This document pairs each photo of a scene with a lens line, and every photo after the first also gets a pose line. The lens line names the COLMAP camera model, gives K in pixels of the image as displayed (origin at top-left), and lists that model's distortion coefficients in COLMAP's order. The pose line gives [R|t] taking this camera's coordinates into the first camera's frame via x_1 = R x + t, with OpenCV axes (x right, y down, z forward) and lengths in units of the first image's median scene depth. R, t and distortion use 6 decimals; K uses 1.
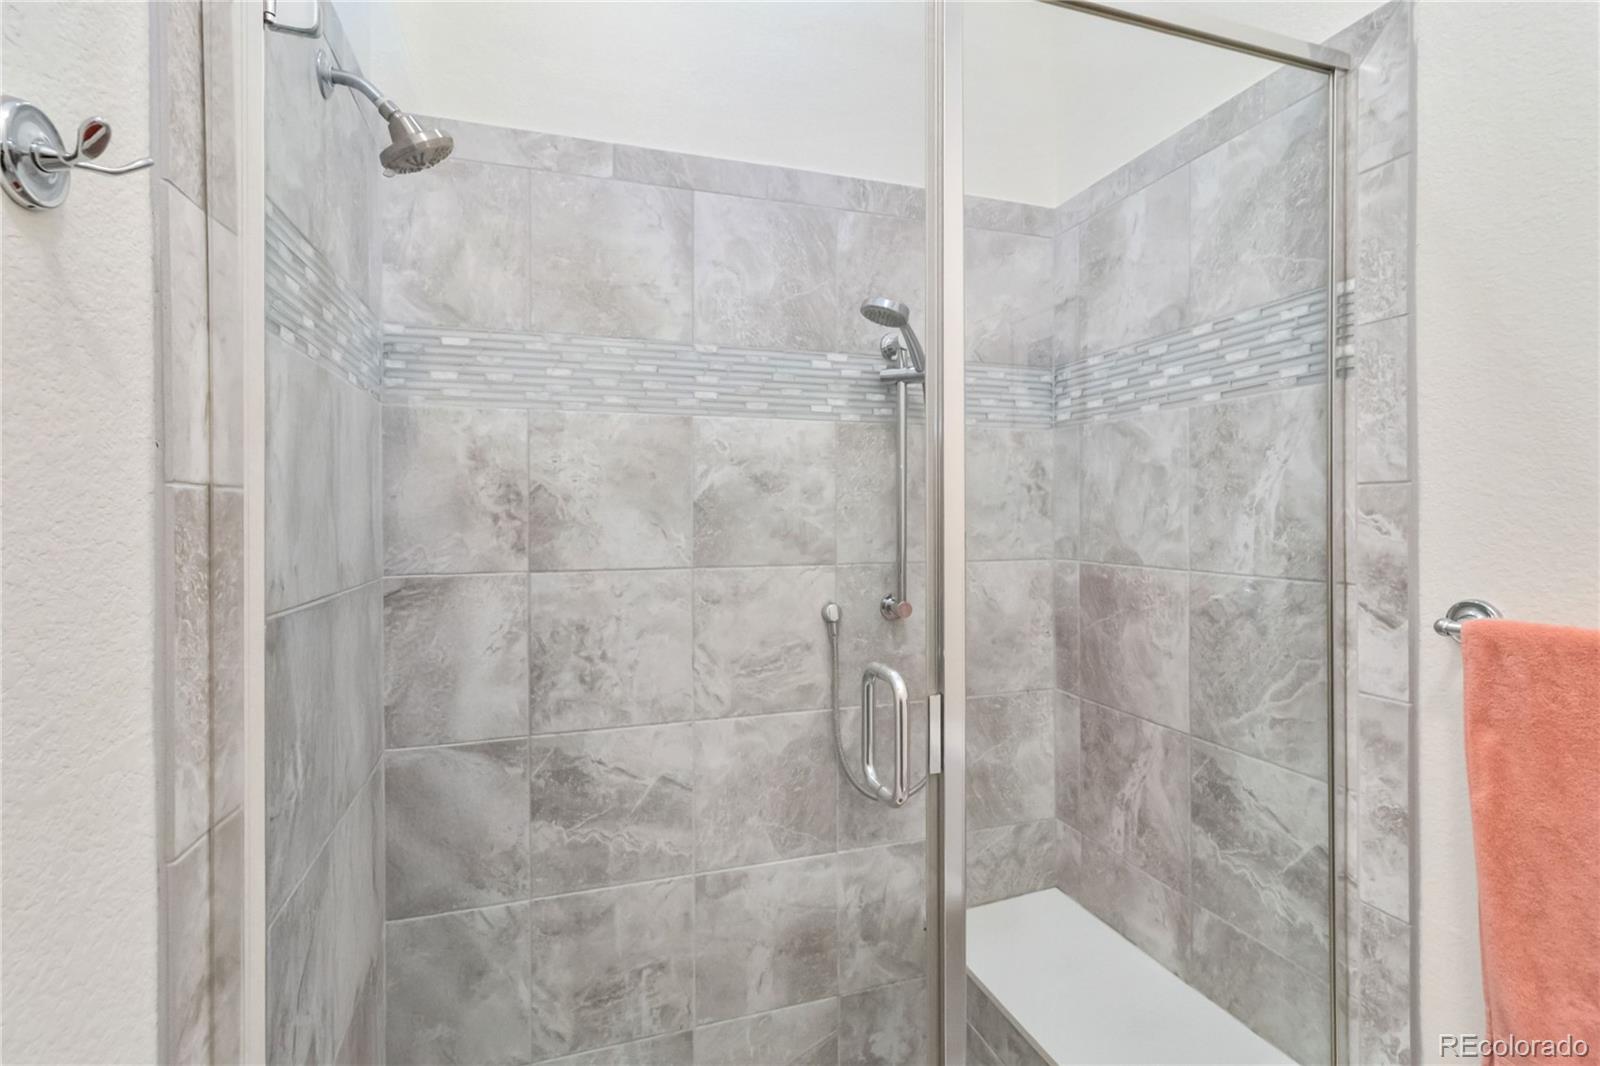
lens RADIAL K [[747.3, 0, 797.2], [0, 747.3, 527.4], [0, 0, 1]] dist [-0.000214, -0.000517]
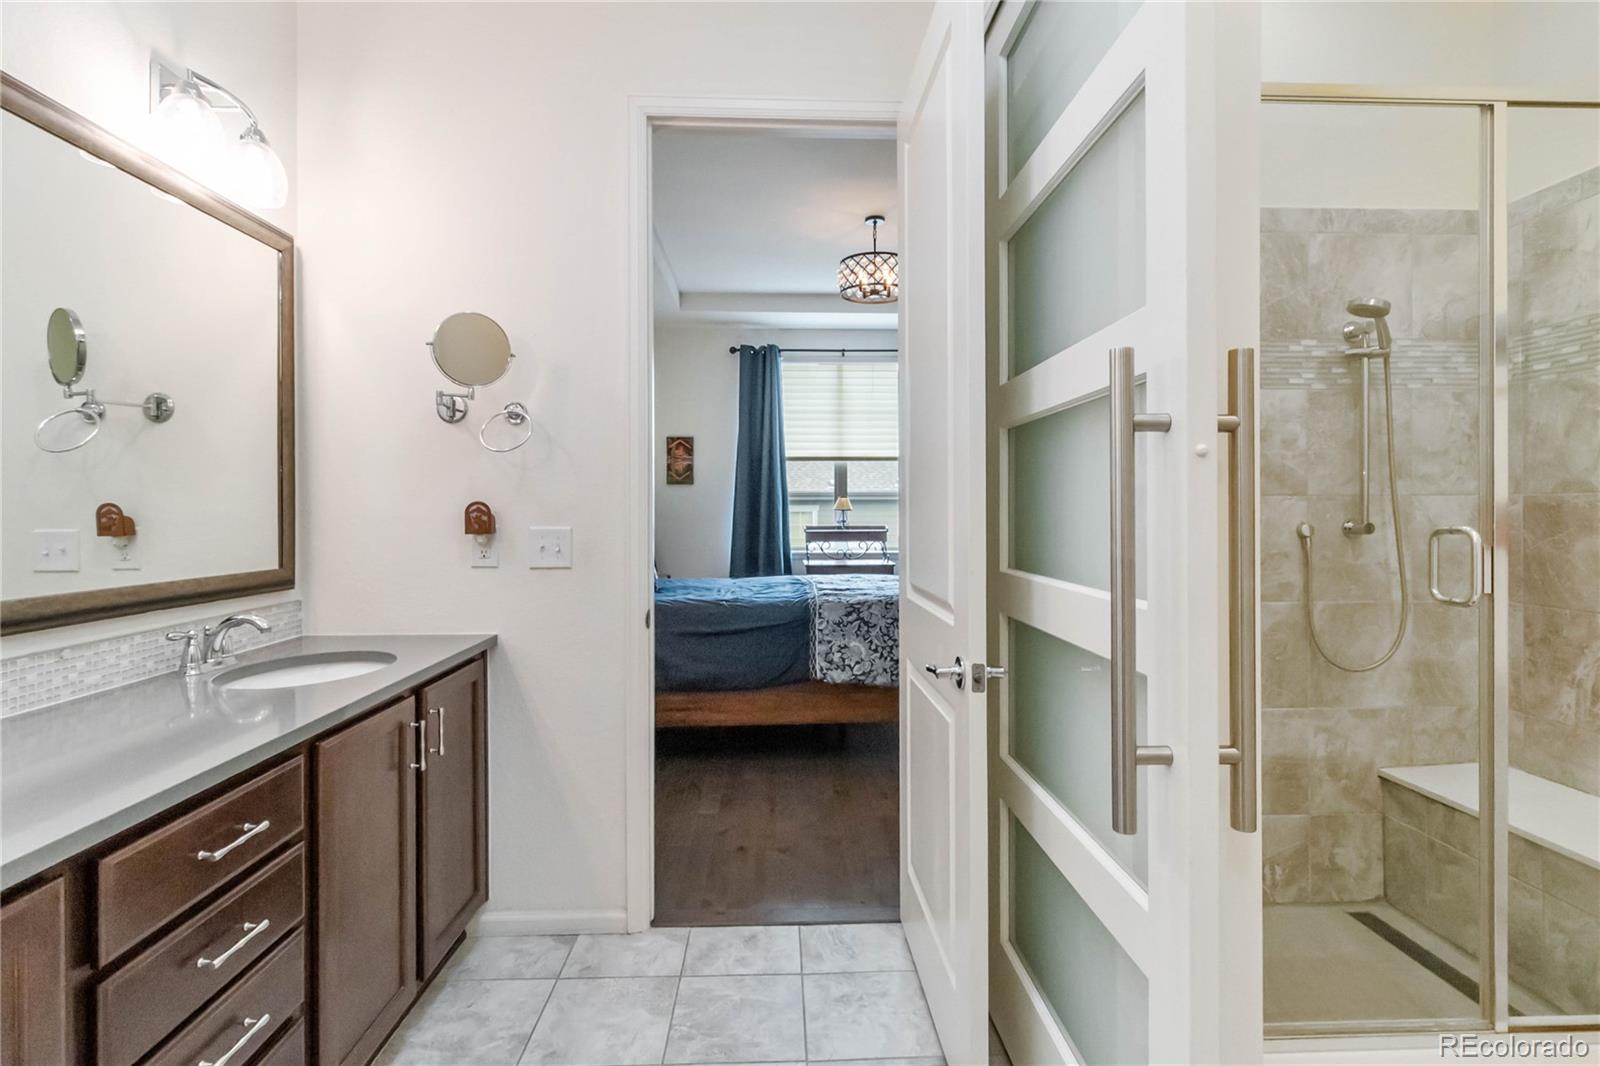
lens RADIAL K [[747.3, 0, 806.1], [0, 747.3, 516.8], [0, 0, 1]] dist [-0.000214, -0.000517]
pose [[0.959599, 0.002274, -0.281361, -0.437058], [-0.002776, 0.999995, -0.001385, 0.092392], [0.281357, 0.002110, 0.959601, -0.551958]]
